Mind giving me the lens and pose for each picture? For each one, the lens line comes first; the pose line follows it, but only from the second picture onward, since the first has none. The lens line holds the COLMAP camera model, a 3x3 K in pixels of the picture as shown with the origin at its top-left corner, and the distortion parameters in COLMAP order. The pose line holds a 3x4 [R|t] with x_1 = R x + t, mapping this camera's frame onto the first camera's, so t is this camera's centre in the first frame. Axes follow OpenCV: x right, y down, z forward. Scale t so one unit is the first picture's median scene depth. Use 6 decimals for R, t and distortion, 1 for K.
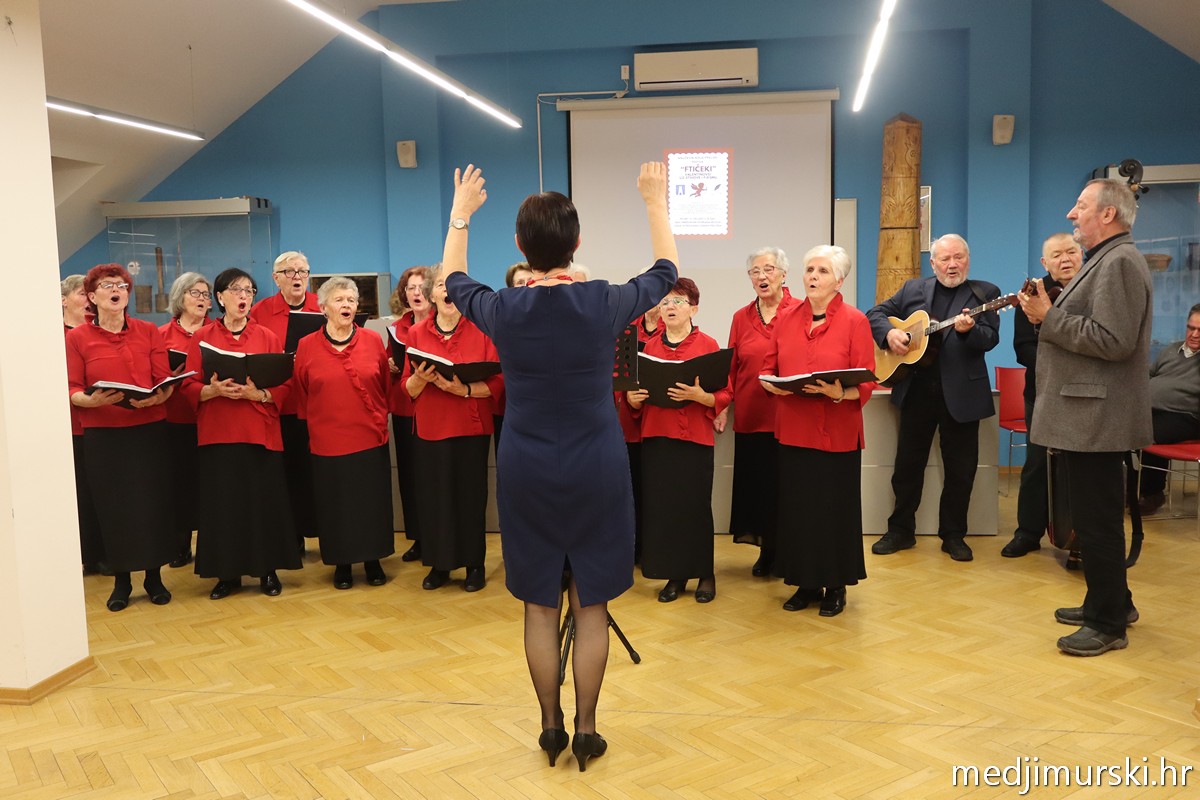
lens RADIAL K [[1080.9, 0, 600.0], [0, 1080.9, 400.0], [0, 0, 1]] dist [0.003017, 0.003519]
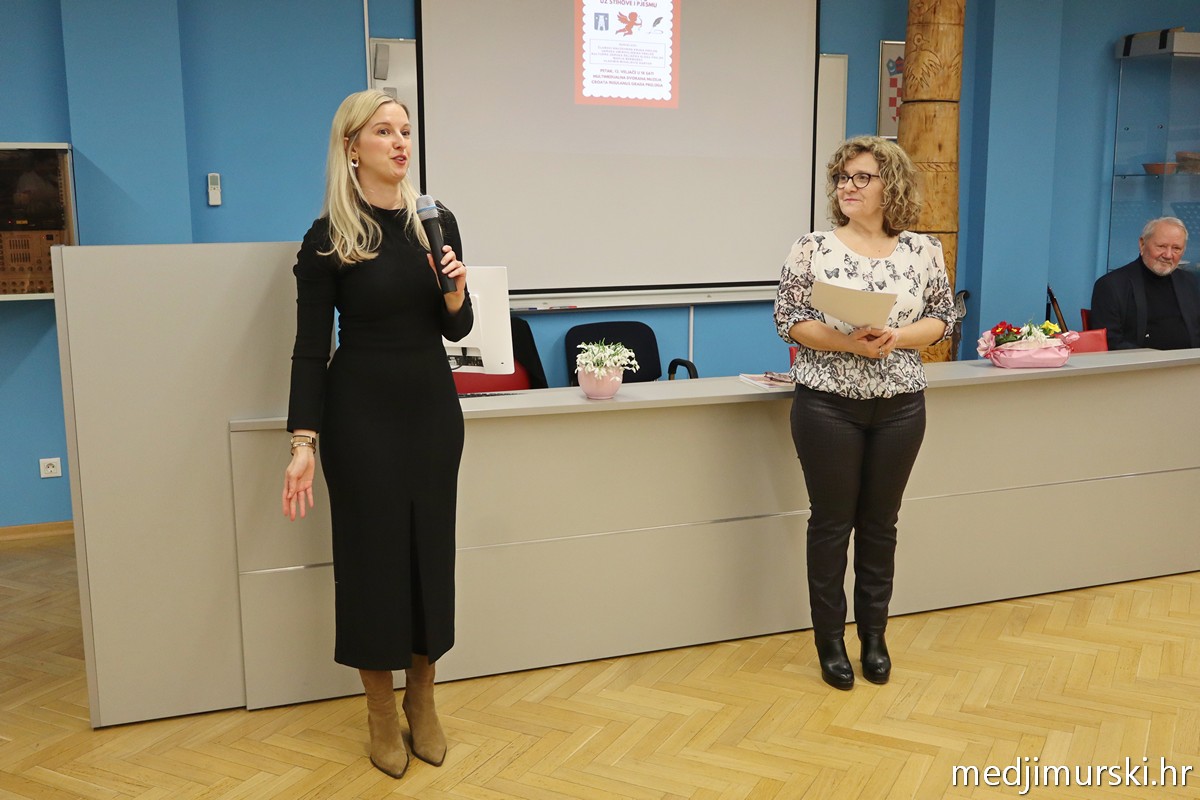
lens RADIAL K [[1225.5, 0, 600.0], [0, 1225.5, 400.0], [0, 0, 1]] dist [0.006578, -0.018984]
pose [[0.887300, -0.060900, 0.457154, -0.388394], [0.033630, 0.997148, 0.067561, -0.046672], [-0.459965, -0.044573, 0.886818, 0.594355]]
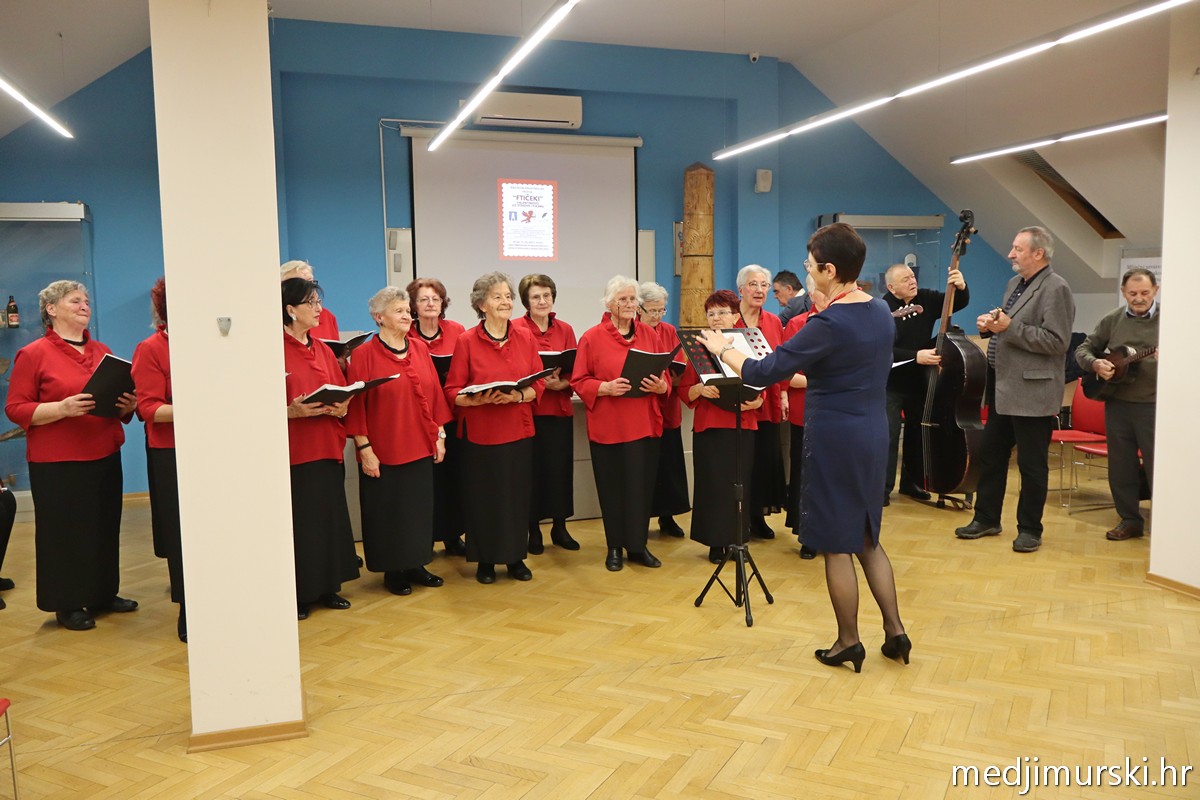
lens RADIAL K [[998.8, 0, 600.0], [0, 998.8, 400.0], [0, 0, 1]] dist [-0.012916, 0.001323]
pose [[0.883975, -0.038853, 0.465918, -0.513384], [0.046245, 0.998920, -0.004439, 0.005346], [-0.465242, 0.025470, 0.884817, 0.083812]]
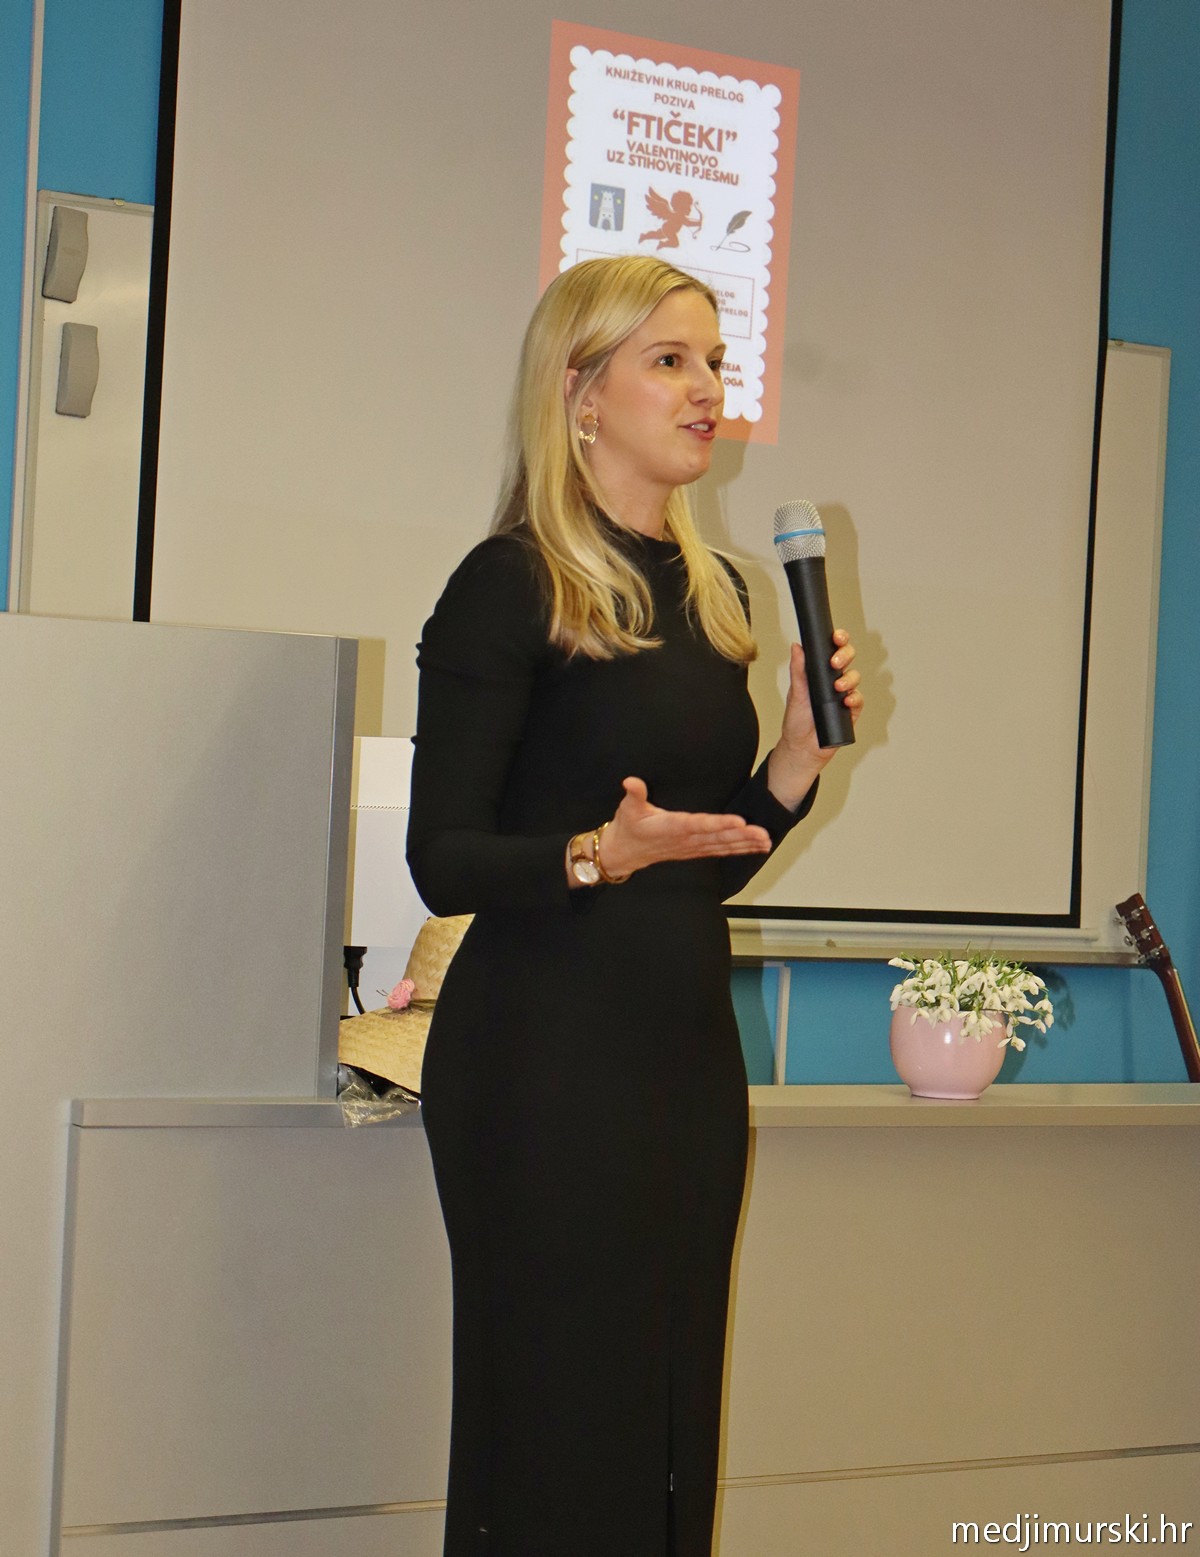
lens RADIAL K [[3643.6, 0, 600.0], [0, 3643.6, 778.5], [0, 0, 1]] dist [0.065597, -0.153592]
pose [[0.773315, 0.064739, 0.630708, -0.634323], [-0.001195, 0.994920, -0.100660, 0.008630], [-0.634021, 0.077088, 0.769464, 0.633362]]
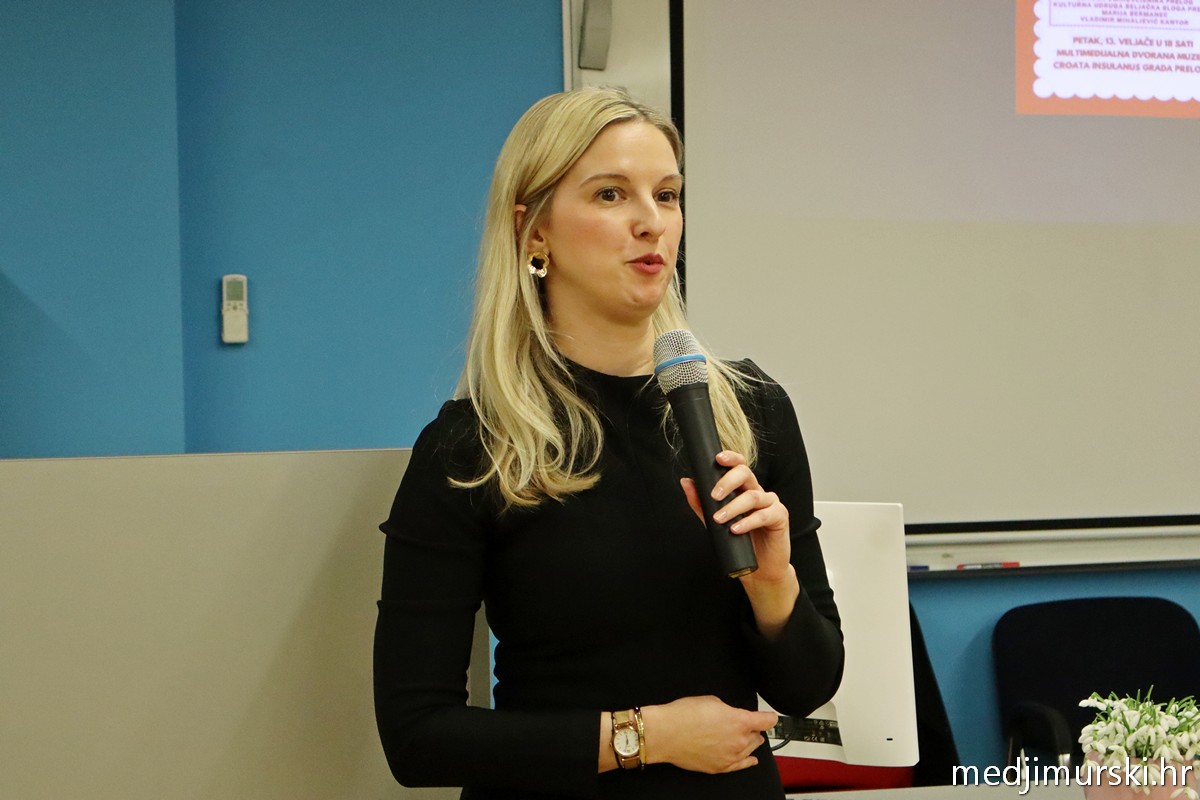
lens RADIAL K [[2426.1, 0, 600.0], [0, 2426.1, 400.0], [0, 0, 1]] dist [0.006791, 0.030749]
pose [[0.948835, -0.005910, 0.315717, -0.359430], [0.025471, 0.997999, -0.057868, -0.069613], [-0.314743, 0.062949, 0.947087, 0.720163]]
